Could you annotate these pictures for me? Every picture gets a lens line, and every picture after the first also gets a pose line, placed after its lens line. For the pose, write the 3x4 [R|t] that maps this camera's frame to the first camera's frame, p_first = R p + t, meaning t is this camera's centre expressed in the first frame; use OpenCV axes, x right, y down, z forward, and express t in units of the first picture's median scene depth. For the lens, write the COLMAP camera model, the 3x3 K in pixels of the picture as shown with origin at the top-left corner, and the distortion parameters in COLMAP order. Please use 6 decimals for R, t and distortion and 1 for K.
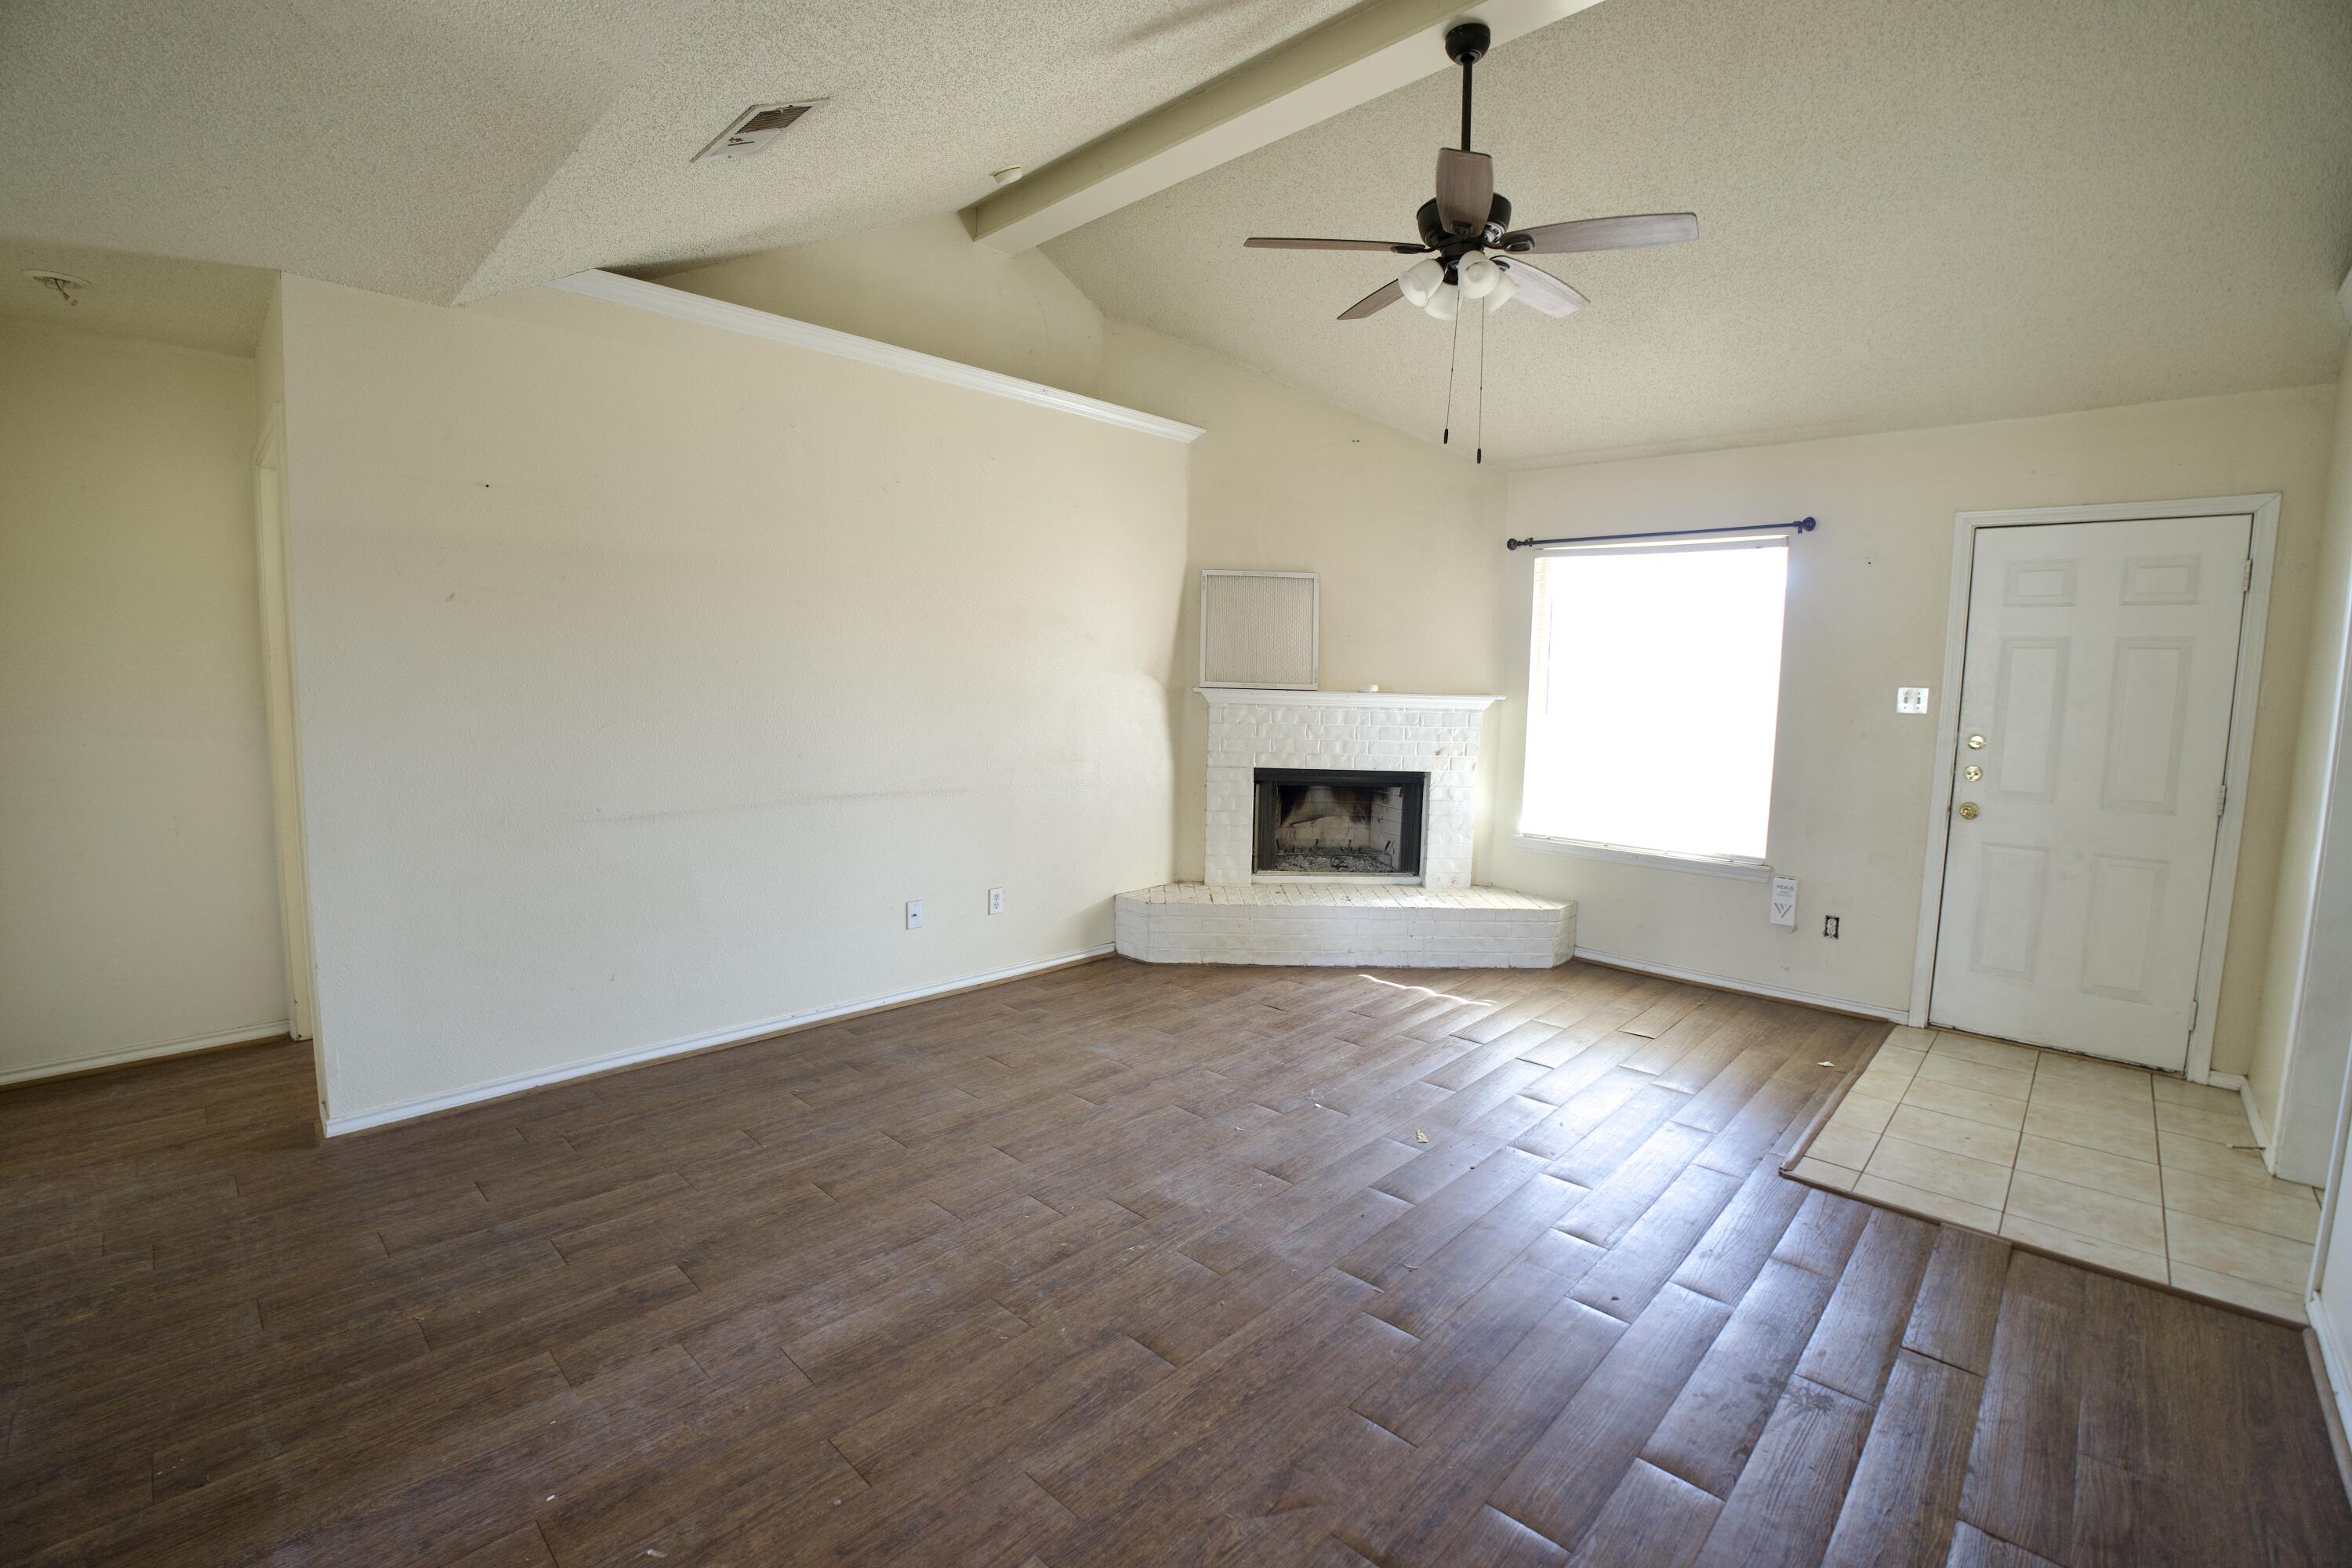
lens RADIAL K [[1023.9, 0, 1171.3], [0, 1023.9, 785.8], [0, 0, 1]] dist [-0.070918, 0.014797]
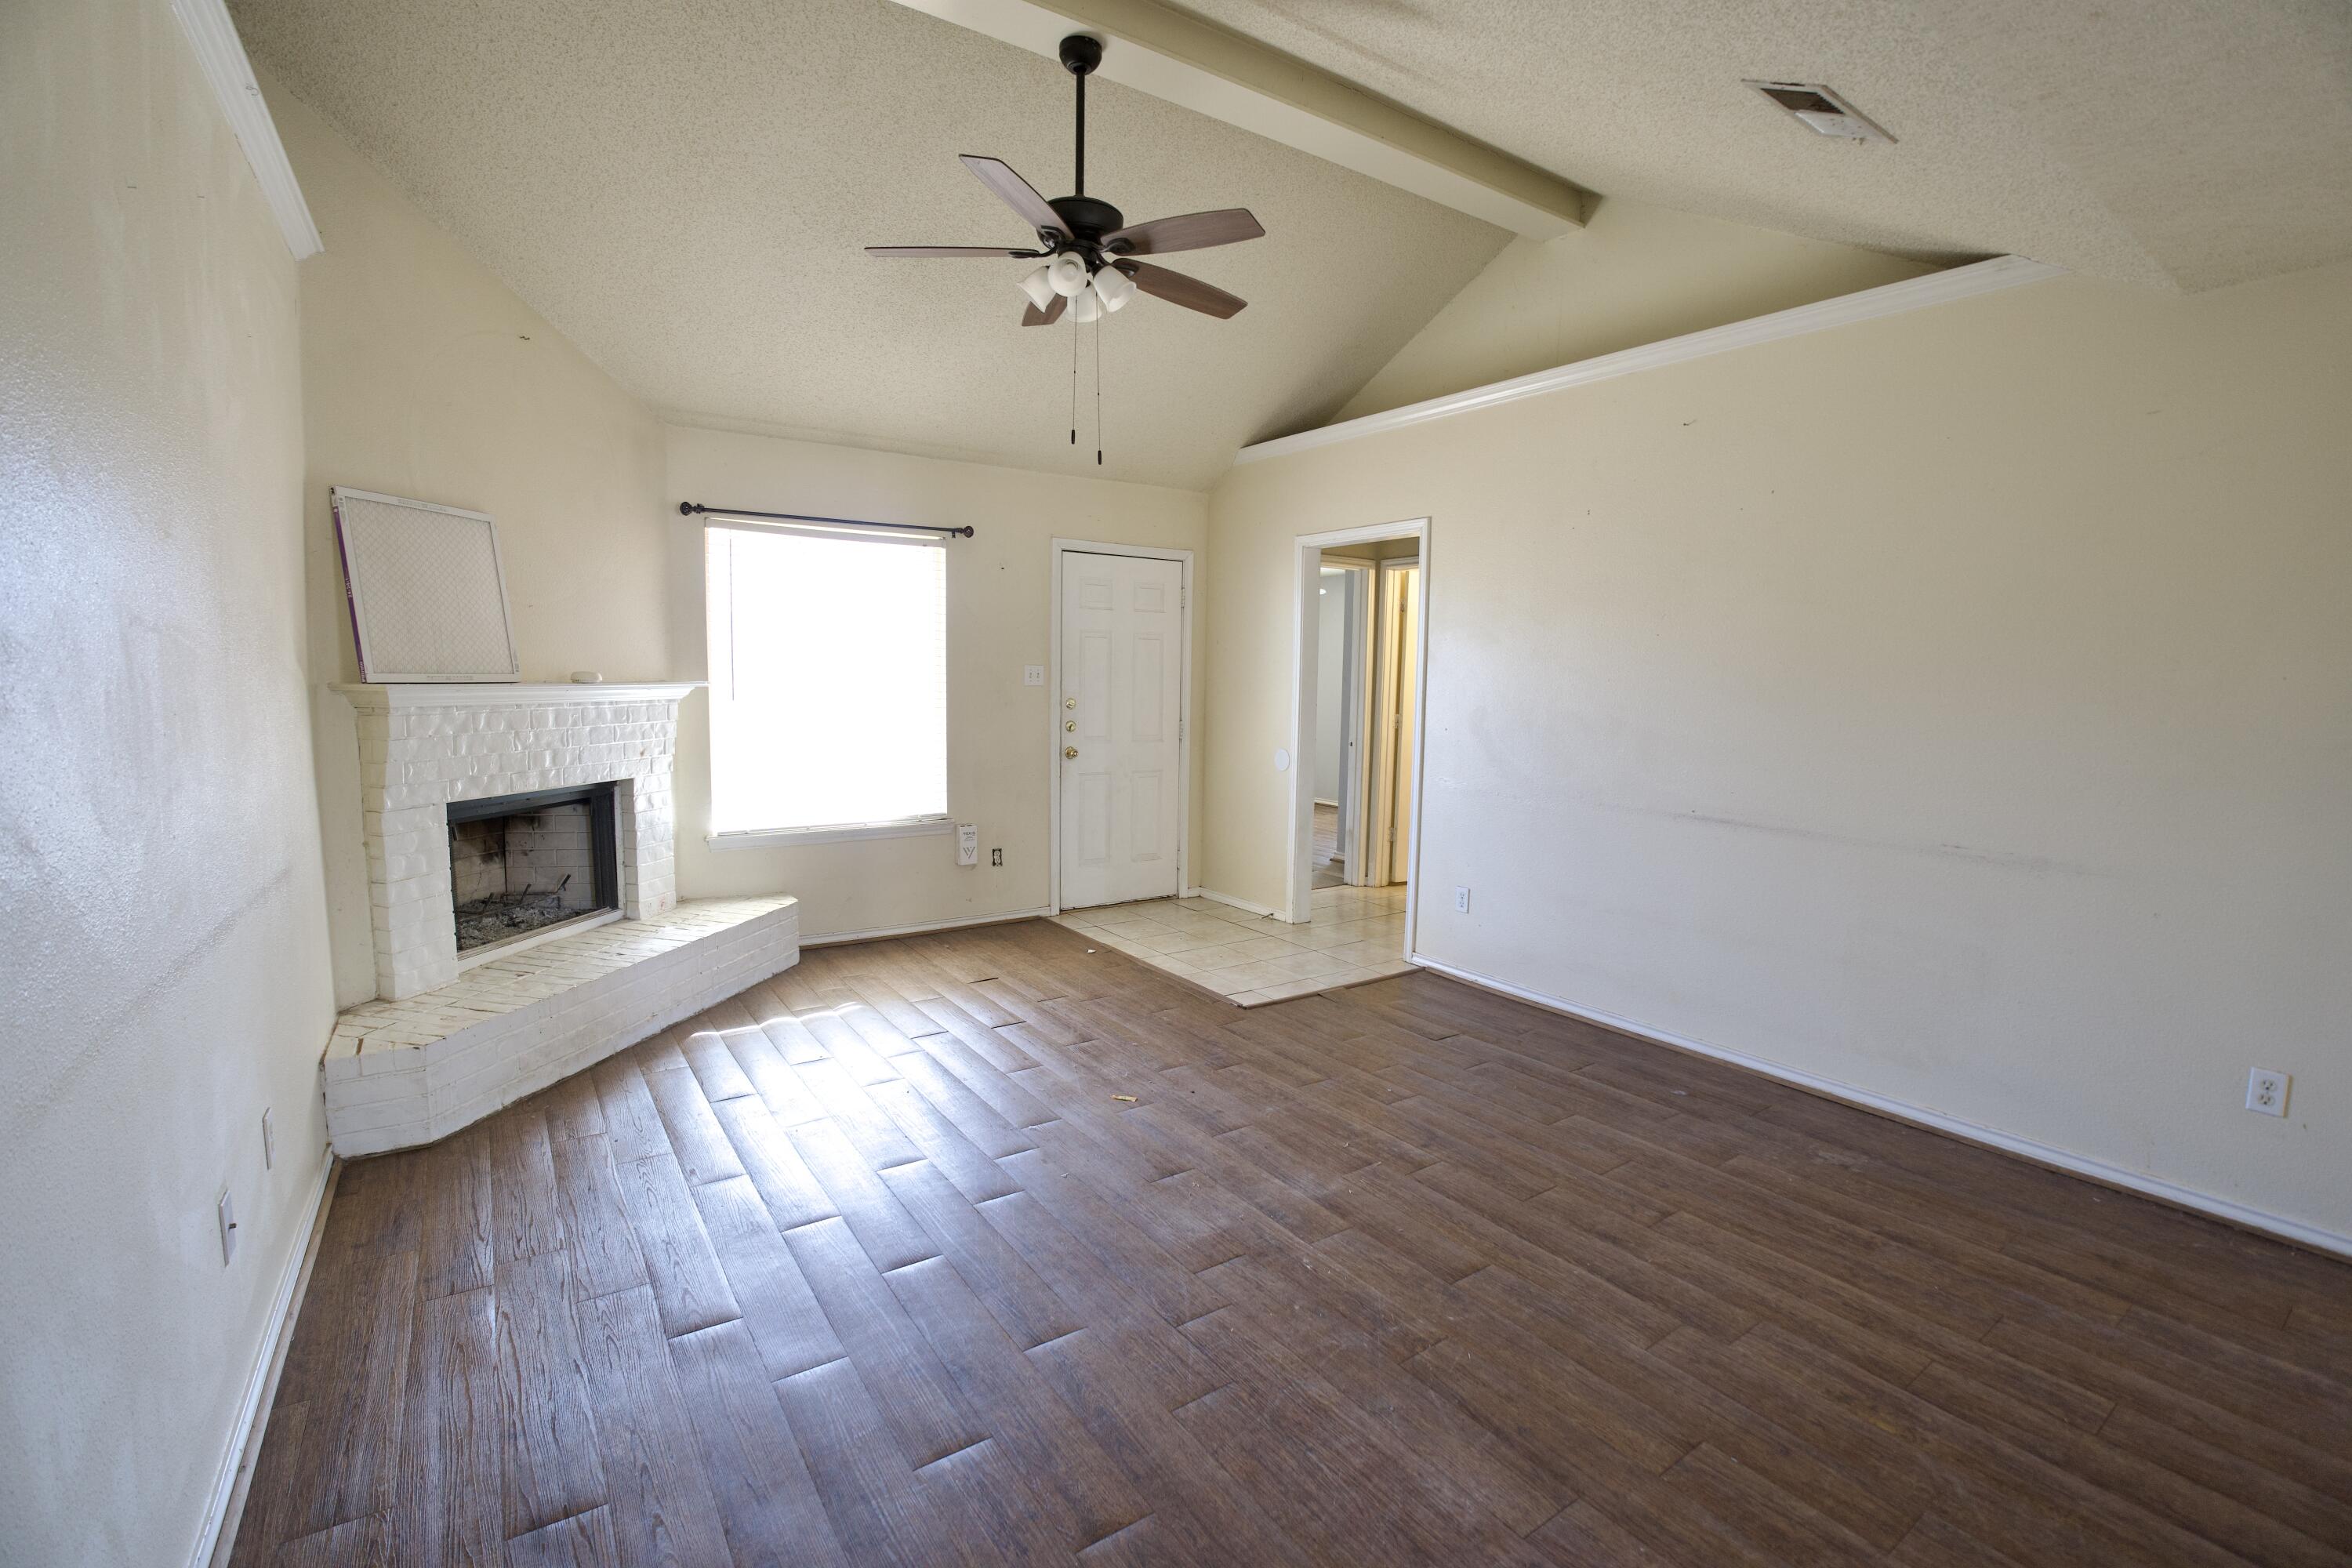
lens RADIAL K [[1023.9, 0, 1171.3], [0, 1023.9, 785.8], [0, 0, 1]] dist [-0.070918, 0.014797]
pose [[0.209358, -0.123092, 0.970061, -0.474858], [0.094912, 0.989919, 0.105128, -0.055699], [-0.973222, 0.070061, 0.218930, 0.444058]]
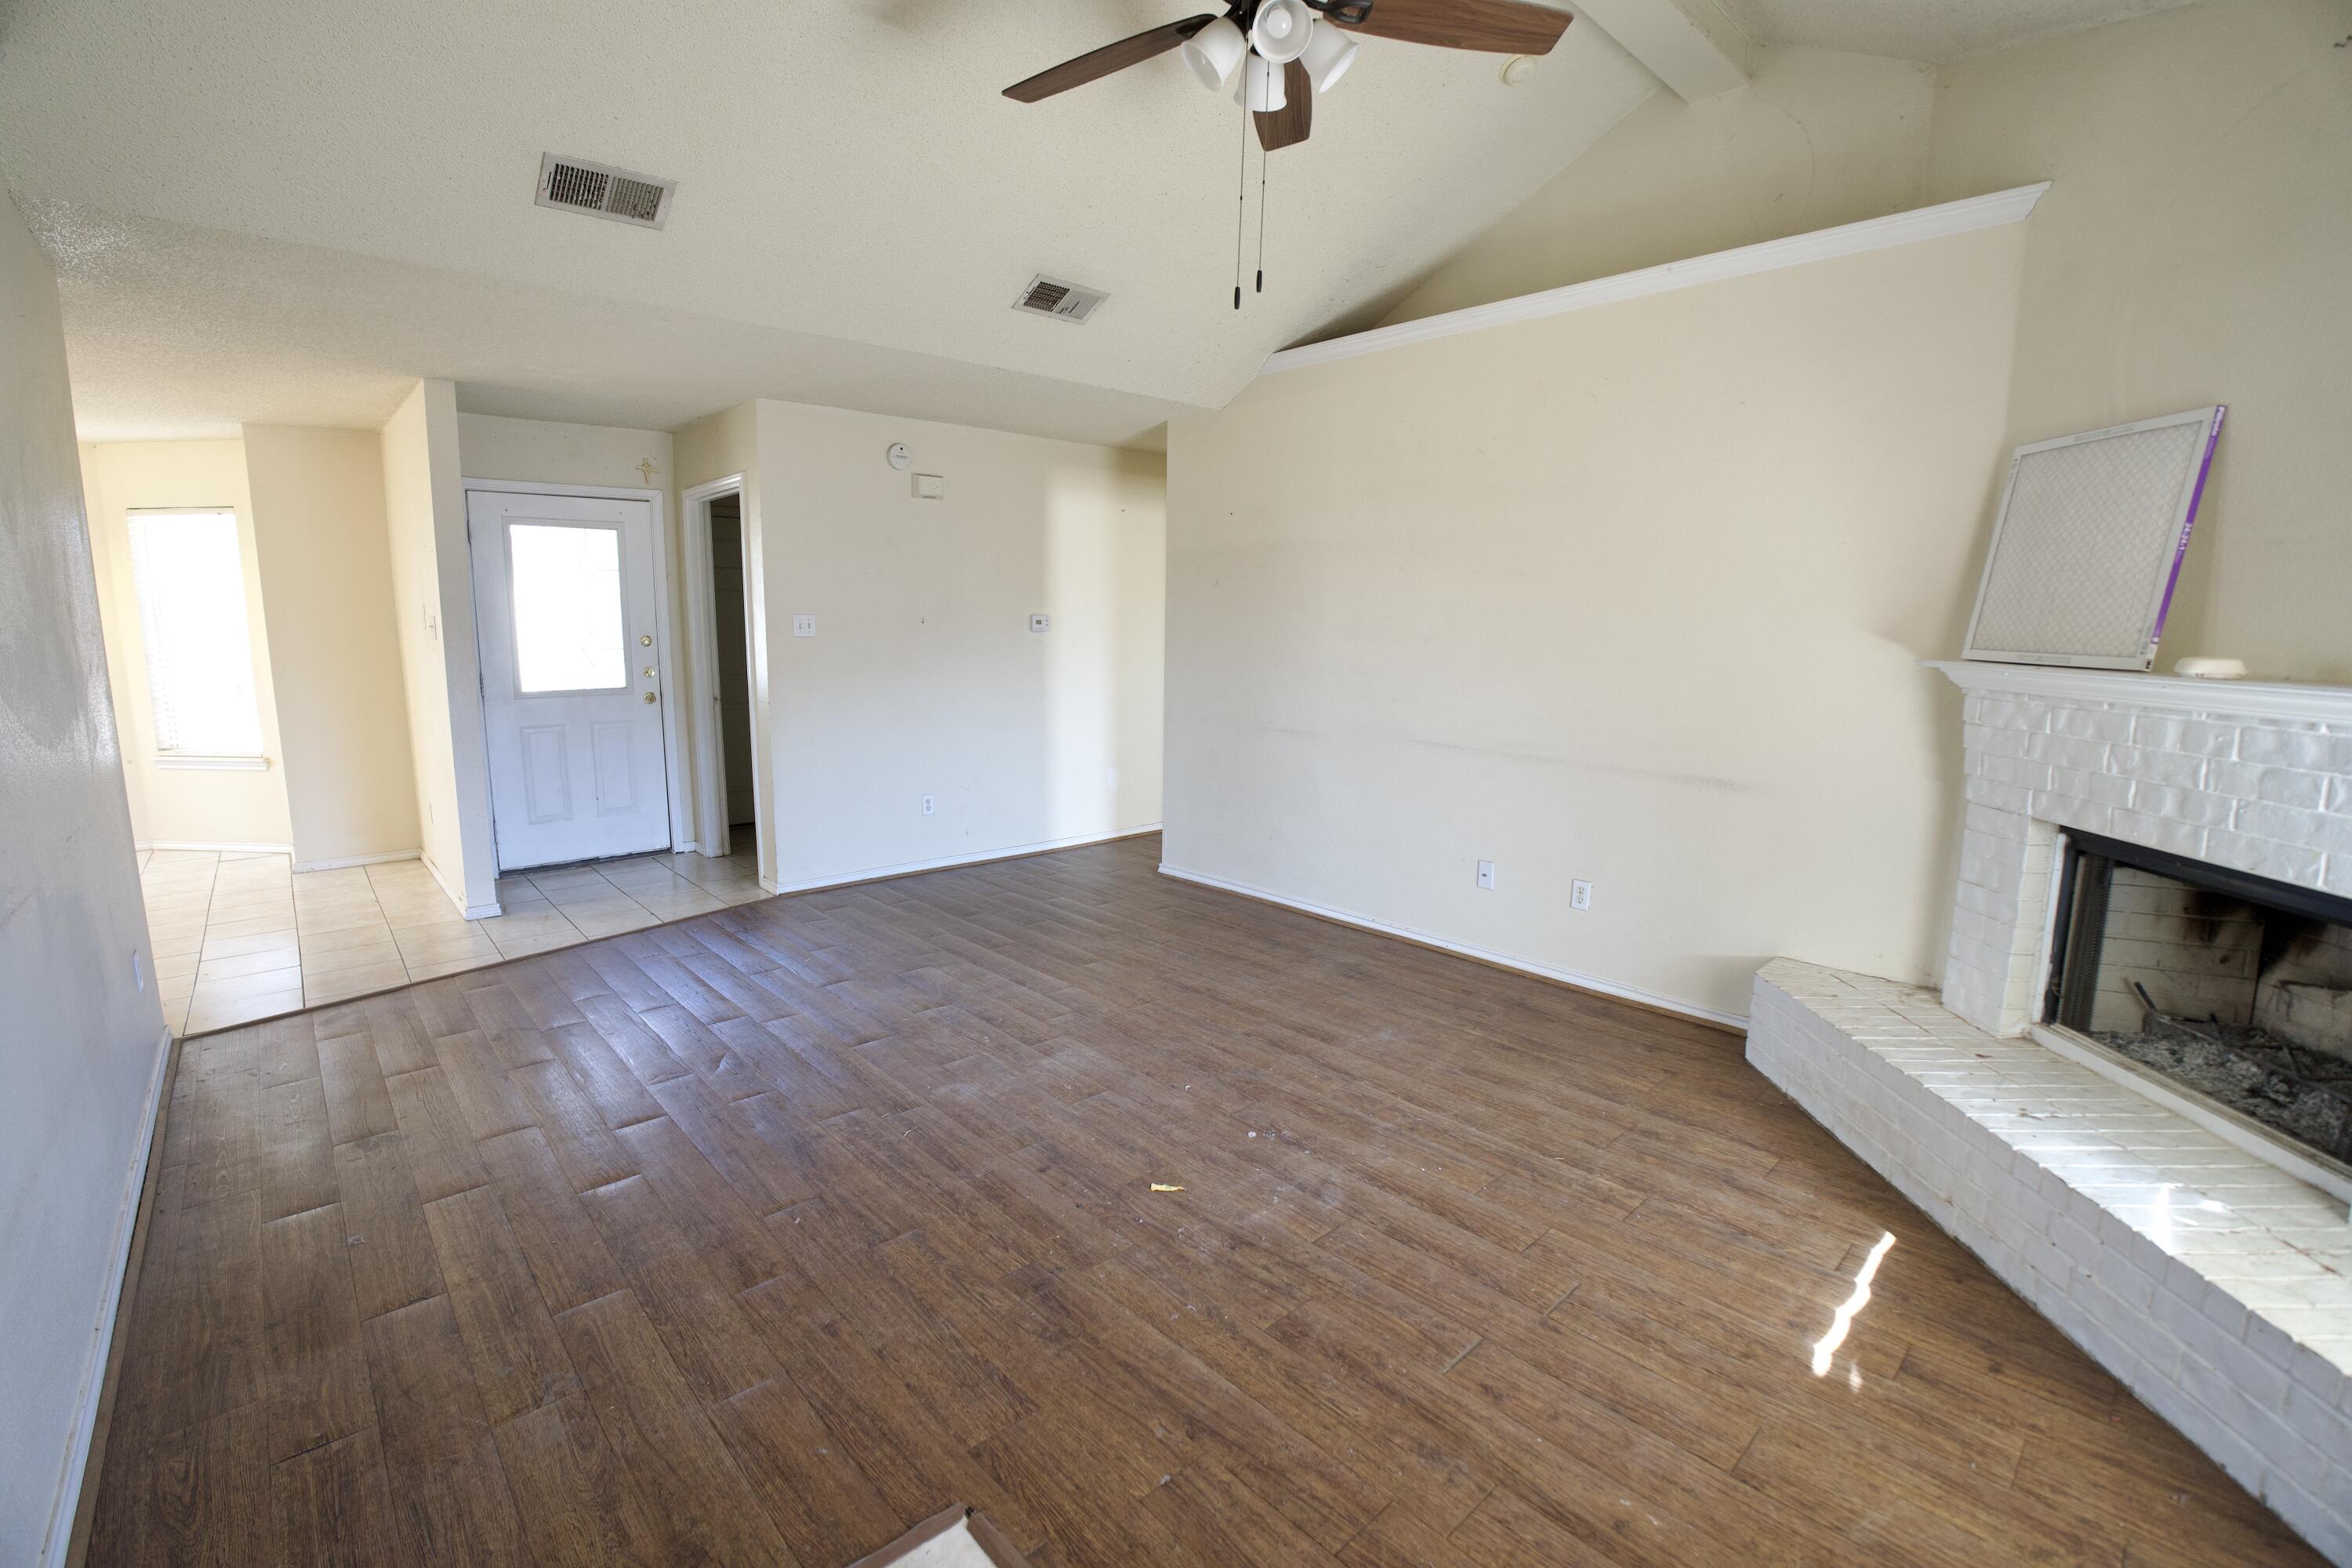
lens RADIAL K [[1023.9, 0, 1171.3], [0, 1023.9, 785.8], [0, 0, 1]] dist [-0.070918, 0.014797]
pose [[-0.059809, 0.138512, -0.988553, 0.647123], [-0.117147, 0.982509, 0.144752, -0.058725], [0.991312, 0.124463, -0.042536, 0.638547]]
